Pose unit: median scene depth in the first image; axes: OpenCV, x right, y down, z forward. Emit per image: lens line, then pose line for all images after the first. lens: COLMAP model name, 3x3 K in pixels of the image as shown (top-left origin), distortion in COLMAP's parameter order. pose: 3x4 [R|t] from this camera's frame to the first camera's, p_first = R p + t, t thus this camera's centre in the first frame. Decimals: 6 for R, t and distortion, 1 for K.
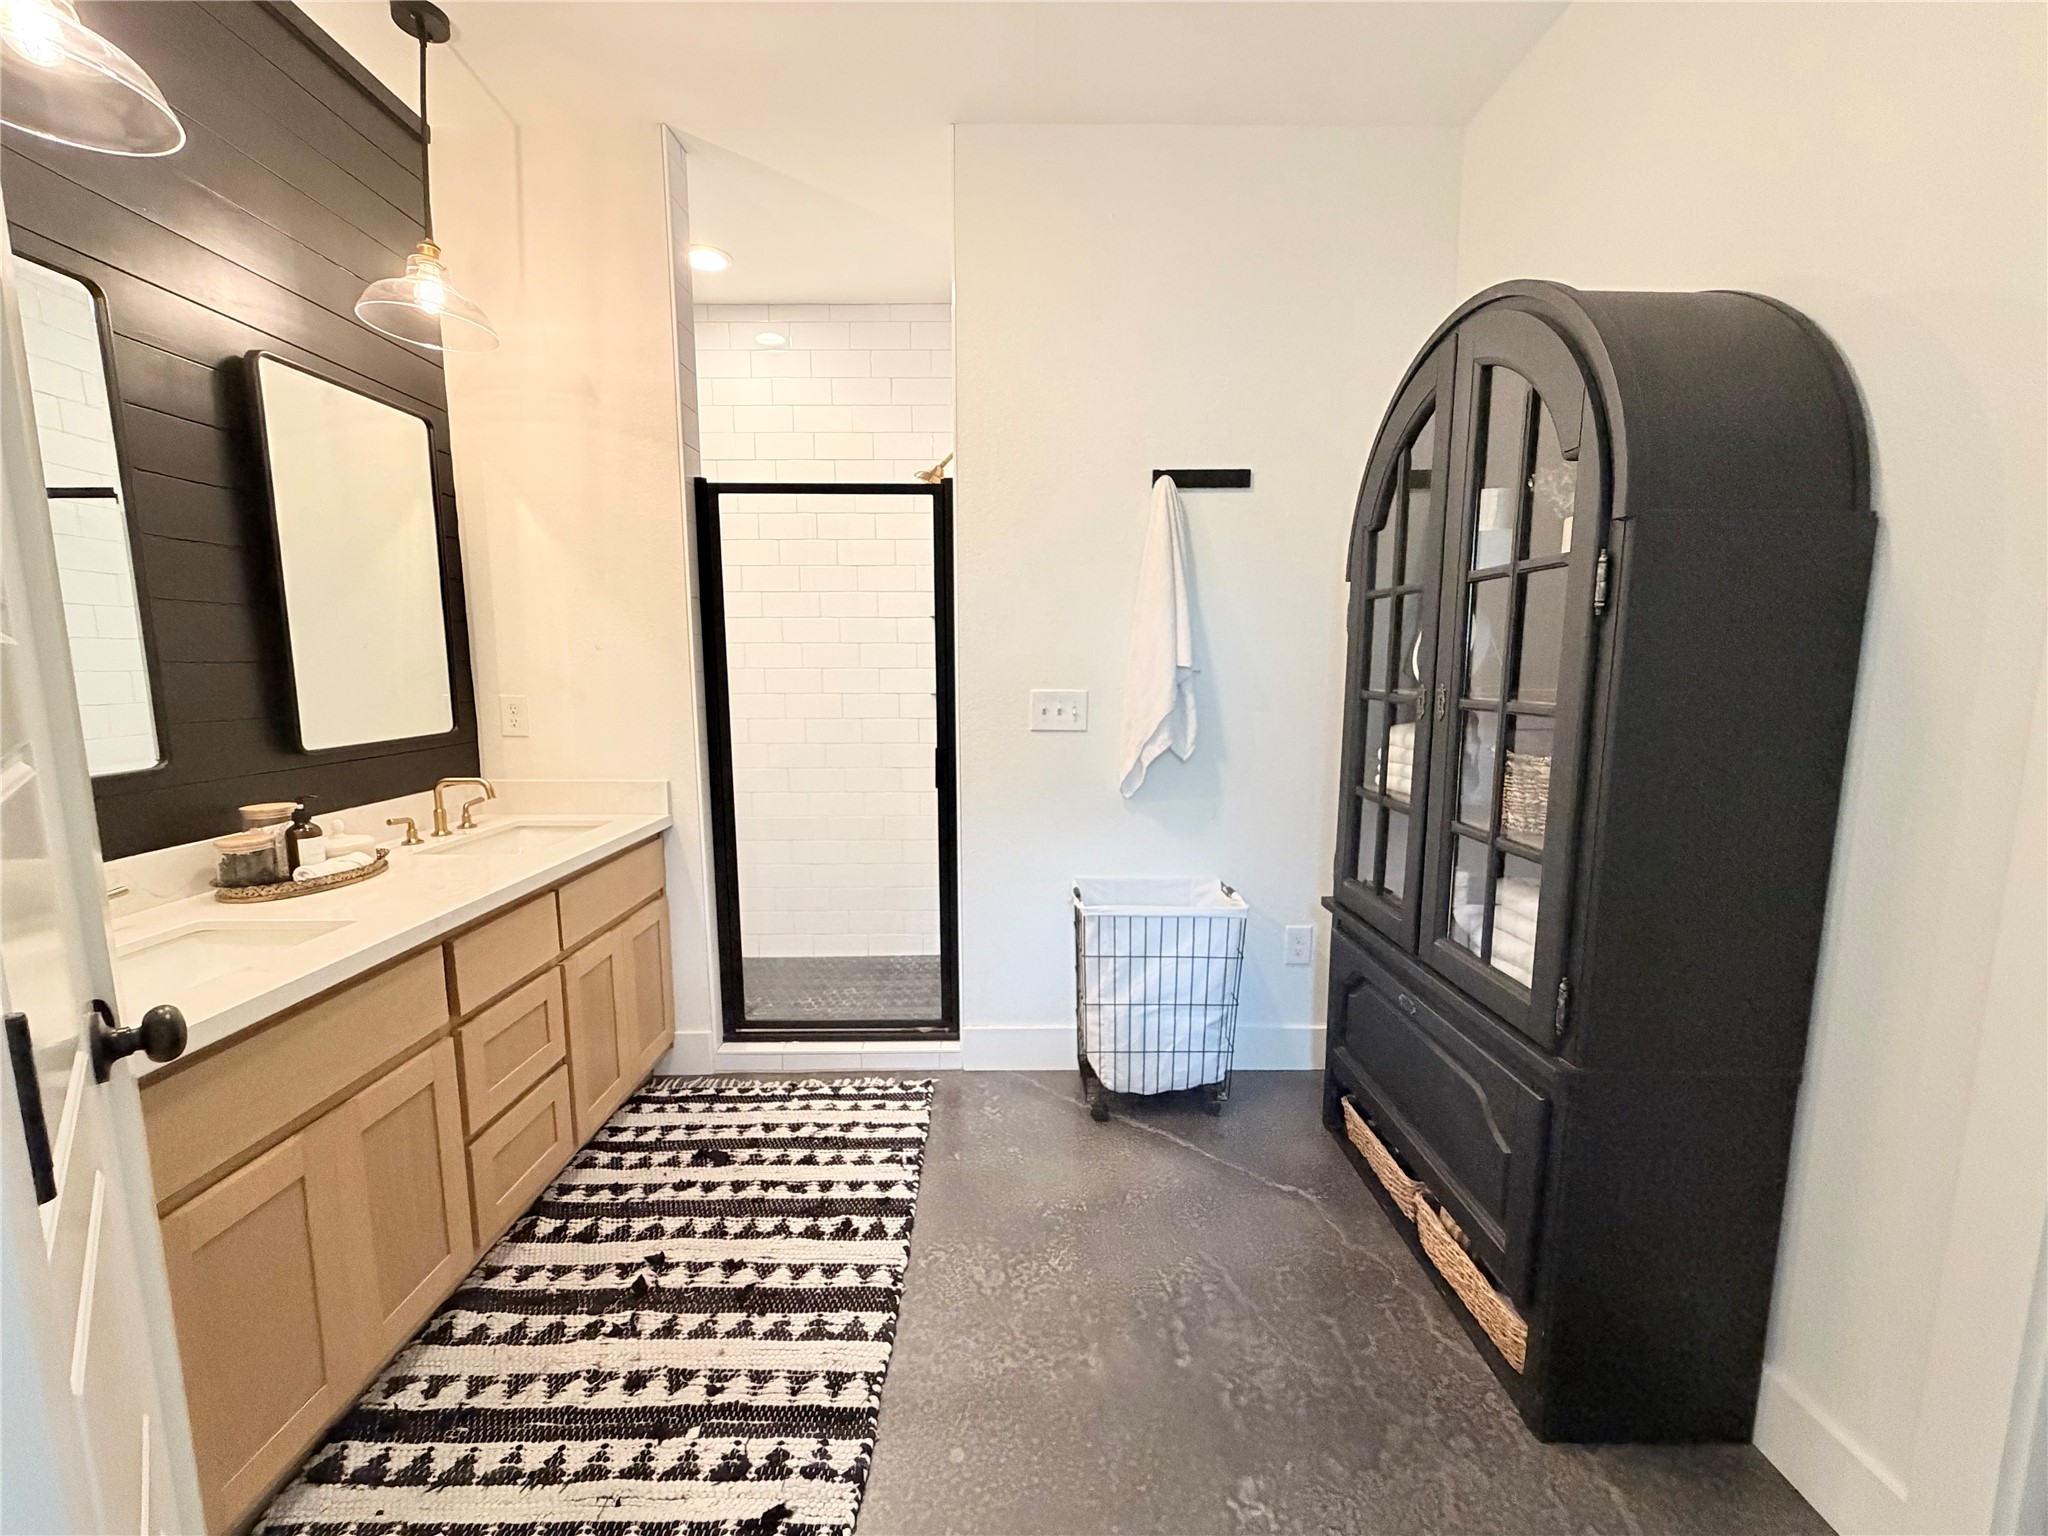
lens RADIAL K [[813.7, 0, 1020.0], [0, 813.7, 769.8], [0, 0, 1]] dist [-0.000335, -0.000147]
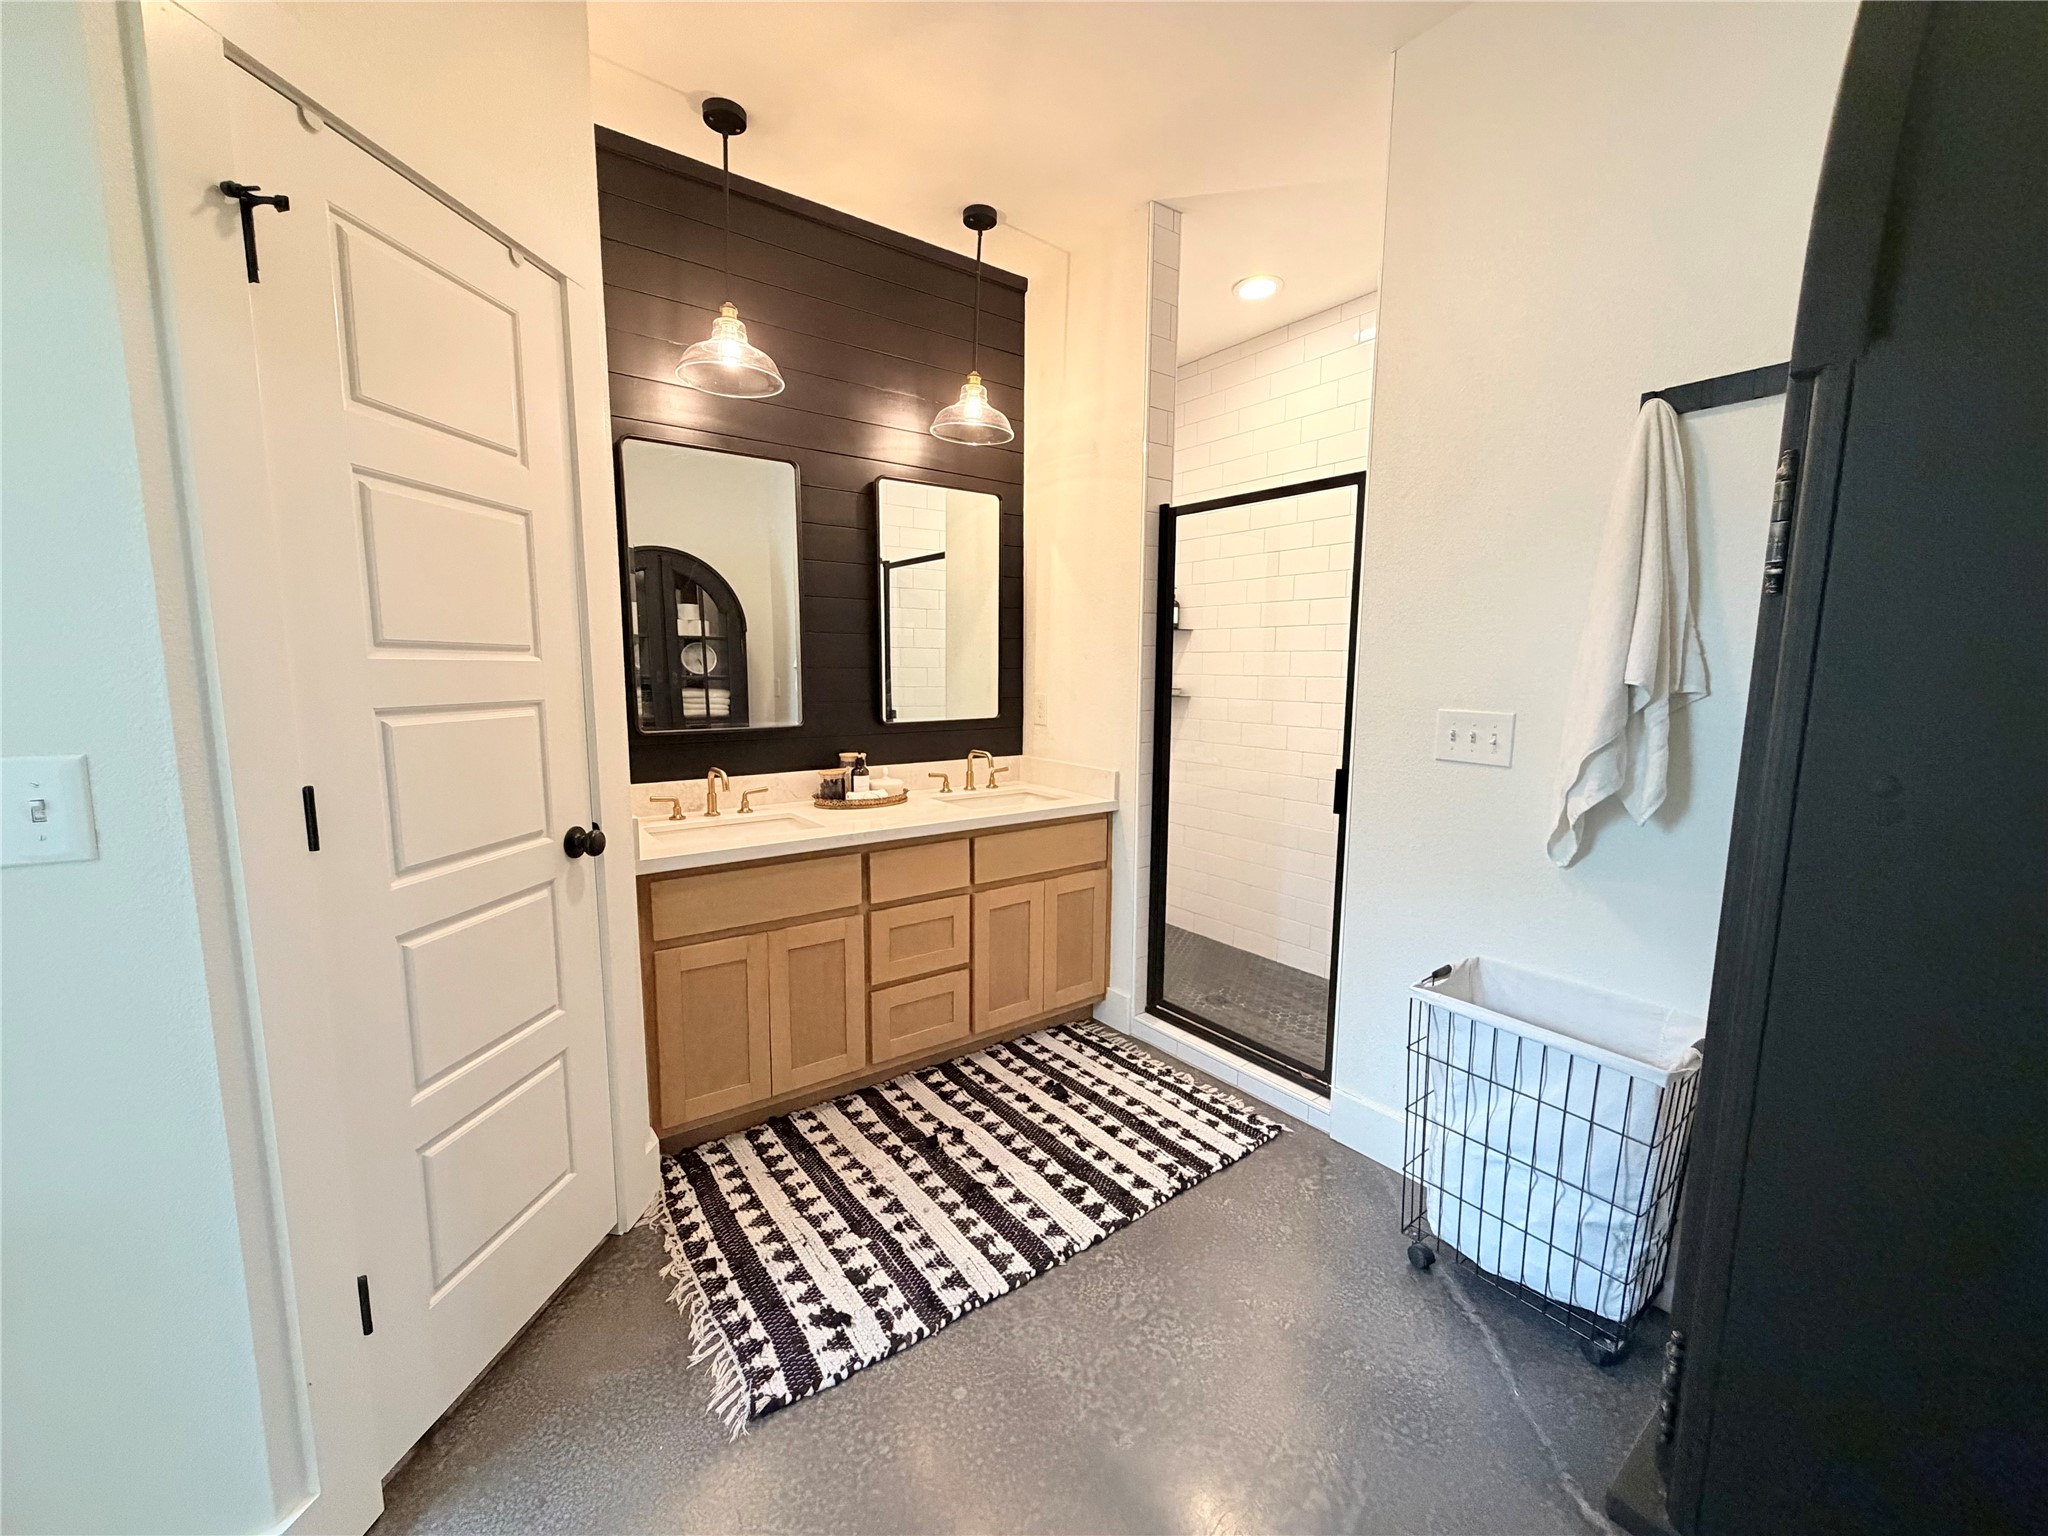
lens RADIAL K [[813.7, 0, 1018.1], [0, 813.7, 768.6], [0, 0, 1]] dist [-0.000335, -0.000147]
pose [[0.594290, 0.109274, -0.796792, 0.563139], [-0.112992, 0.992245, 0.051803, -0.047126], [0.796274, 0.059245, 0.602029, 0.259640]]
